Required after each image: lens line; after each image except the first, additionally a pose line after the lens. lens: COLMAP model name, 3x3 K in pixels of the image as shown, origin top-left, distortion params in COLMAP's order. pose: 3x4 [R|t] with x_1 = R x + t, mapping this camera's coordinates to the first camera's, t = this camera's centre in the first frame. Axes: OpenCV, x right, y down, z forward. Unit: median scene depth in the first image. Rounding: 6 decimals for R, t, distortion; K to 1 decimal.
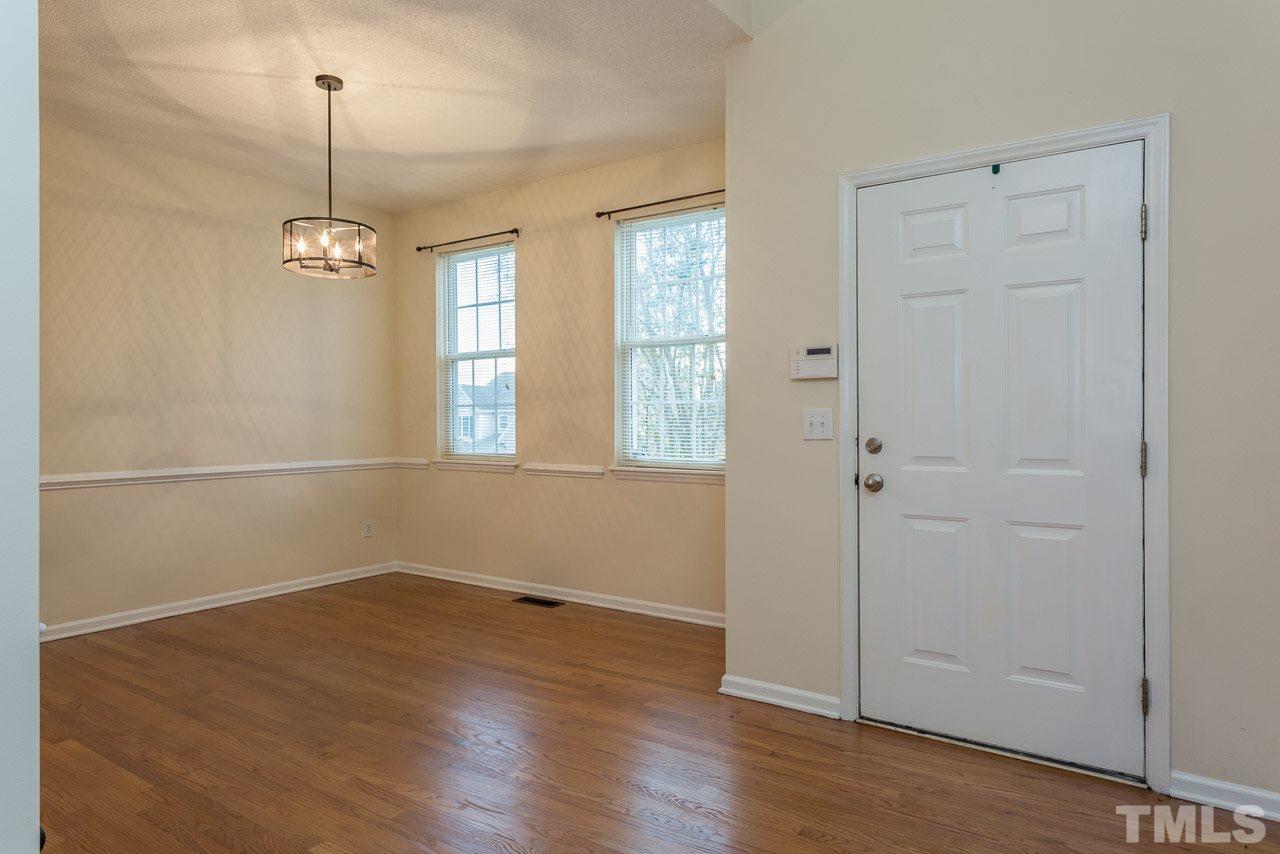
lens RADIAL K [[794.6, 0, 635.7], [0, 794.6, 420.7], [0, 0, 1]] dist [0.004396, 0.003418]
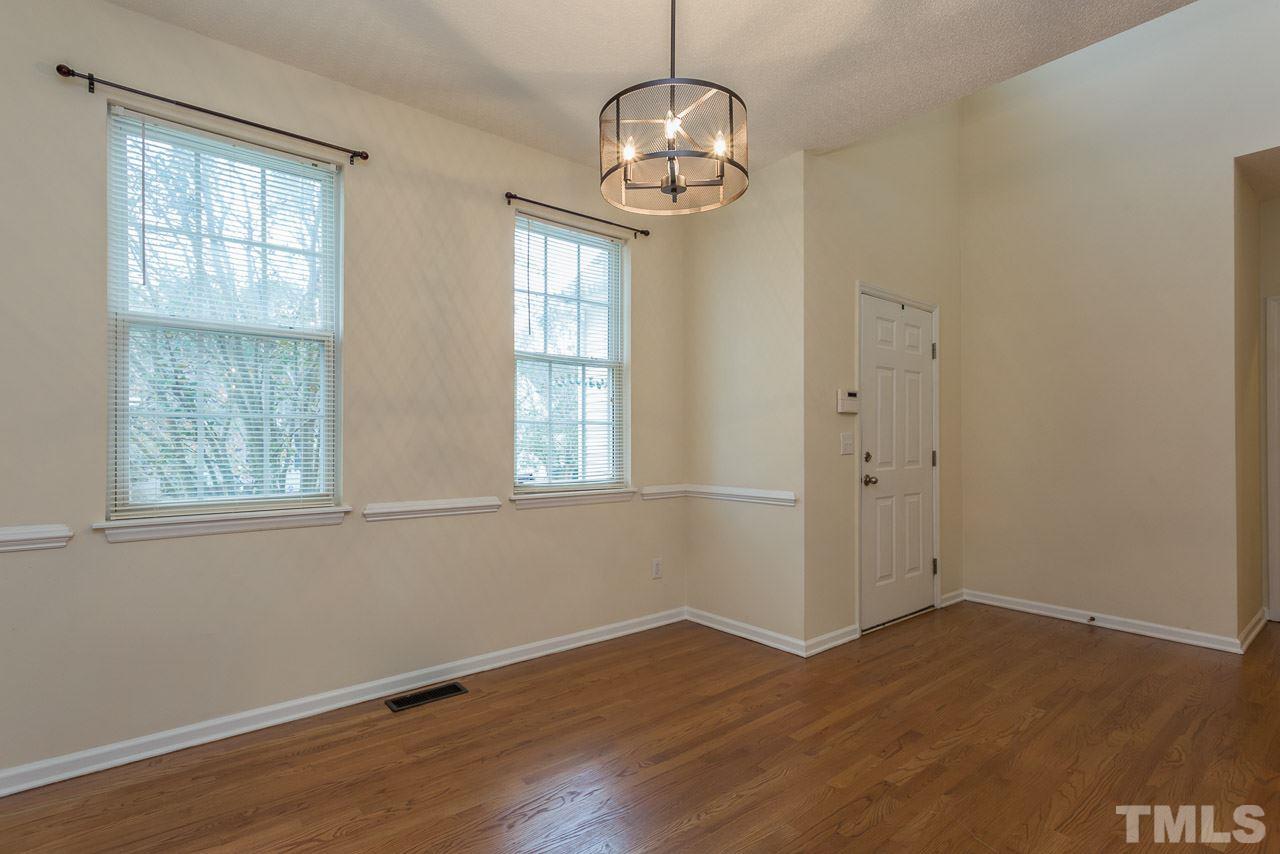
lens RADIAL K [[632.6, 0, 634.8], [0, 632.6, 431.7], [0, 0, 1]] dist [0.005367, 0.000498]
pose [[0.253015, 0.009294, 0.967418, -0.725344], [-0.000443, 0.999955, -0.009491, -0.004726], [-0.967462, 0.001973, 0.253007, 0.780680]]
